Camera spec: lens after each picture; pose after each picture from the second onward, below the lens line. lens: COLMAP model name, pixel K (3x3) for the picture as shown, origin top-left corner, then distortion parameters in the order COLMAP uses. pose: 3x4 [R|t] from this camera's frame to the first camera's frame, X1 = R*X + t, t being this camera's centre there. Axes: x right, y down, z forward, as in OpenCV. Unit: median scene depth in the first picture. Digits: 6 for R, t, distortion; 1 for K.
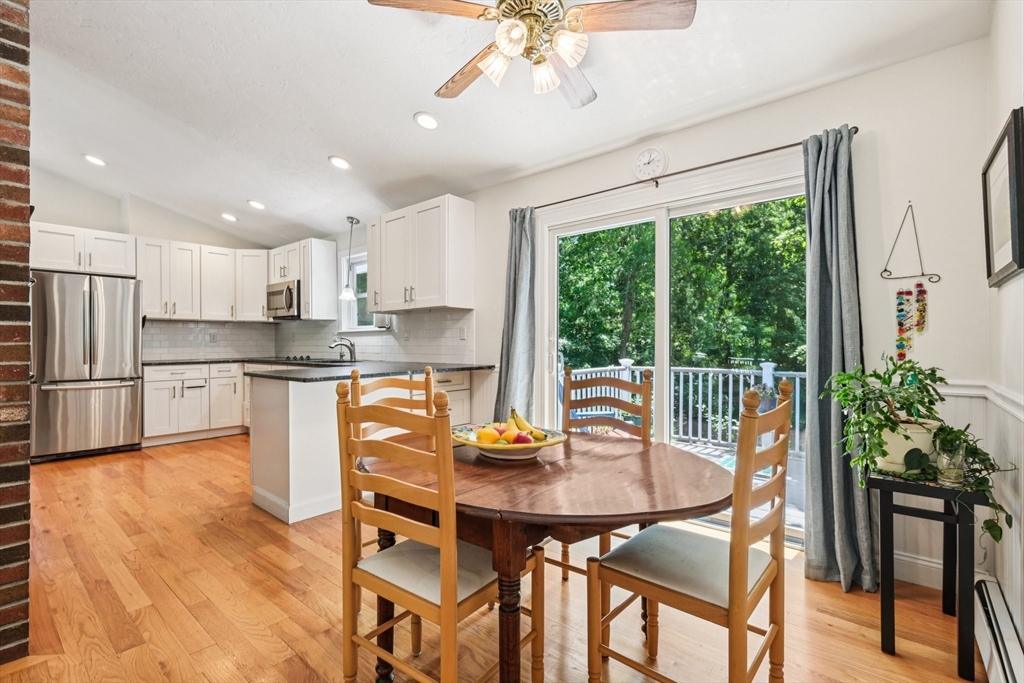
lens RADIAL K [[464.6, 0, 514.2], [0, 464.6, 338.7], [0, 0, 1]] dist [0.000686, 0.000181]
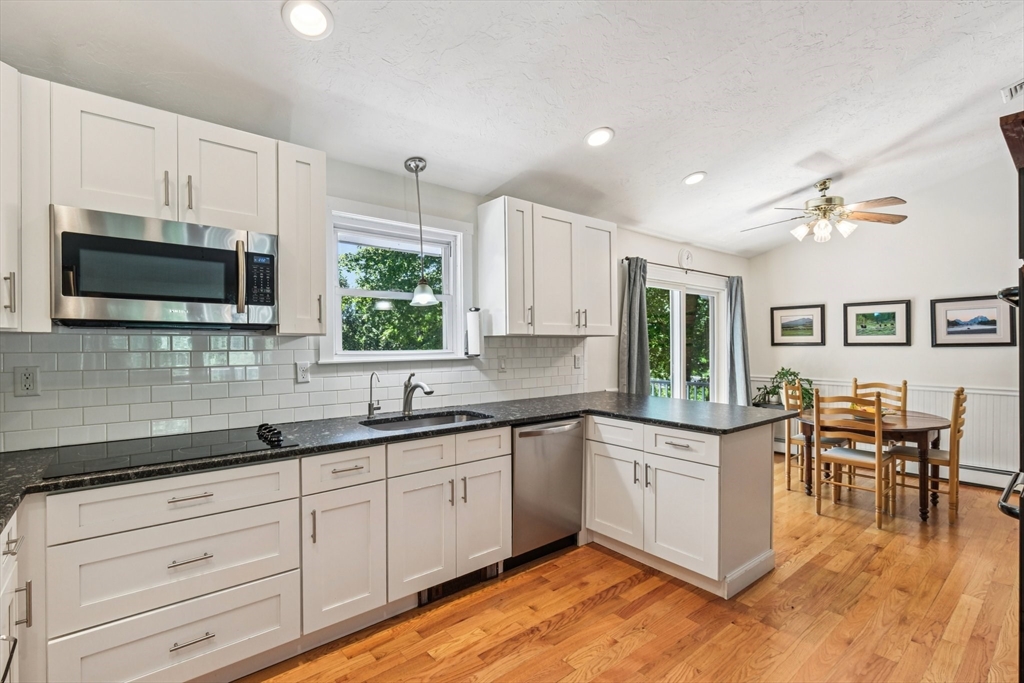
lens RADIAL K [[463.5, 0, 513.9], [0, 463.5, 348.0], [0, 0, 1]] dist [-0.001444, 0.000039]
pose [[0.178984, -0.005291, 0.983838, -0.870292], [-0.006440, 0.999958, 0.006549, -0.036329], [-0.983831, -0.007508, 0.178942, 0.774082]]
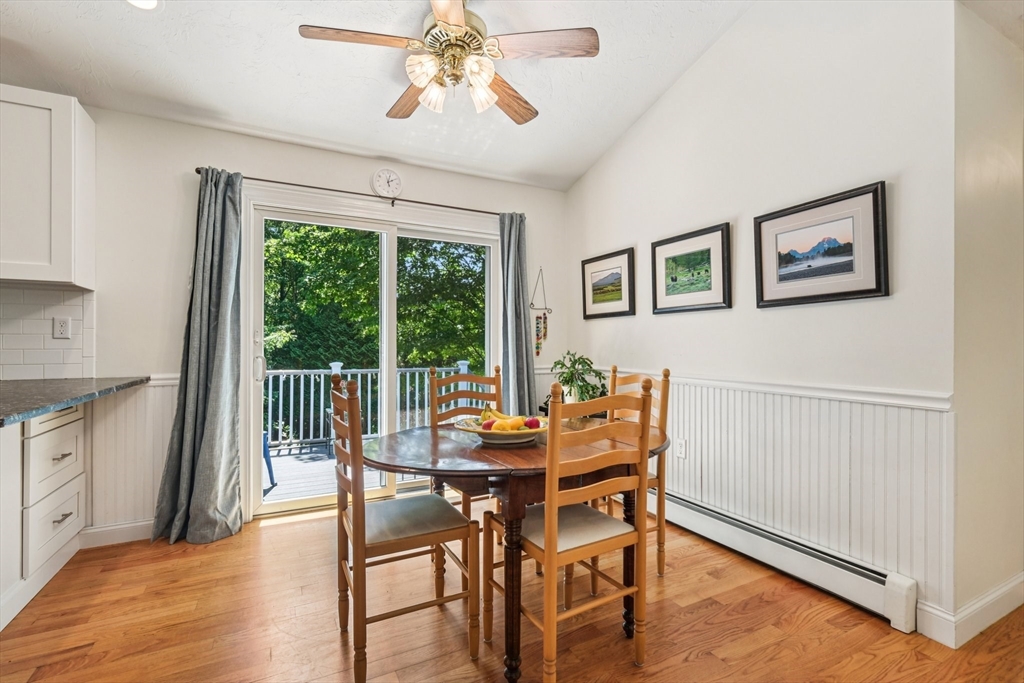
lens RADIAL K [[461.6, 0, 510.8], [0, 461.6, 343.2], [0, 0, 1]] dist [0.000756, -0.000287]
pose [[0.377719, 0.006790, 0.925895, -0.362017], [-0.011229, 0.999933, -0.002752, 0.002442], [-0.925852, -0.009357, 0.377770, 0.184841]]
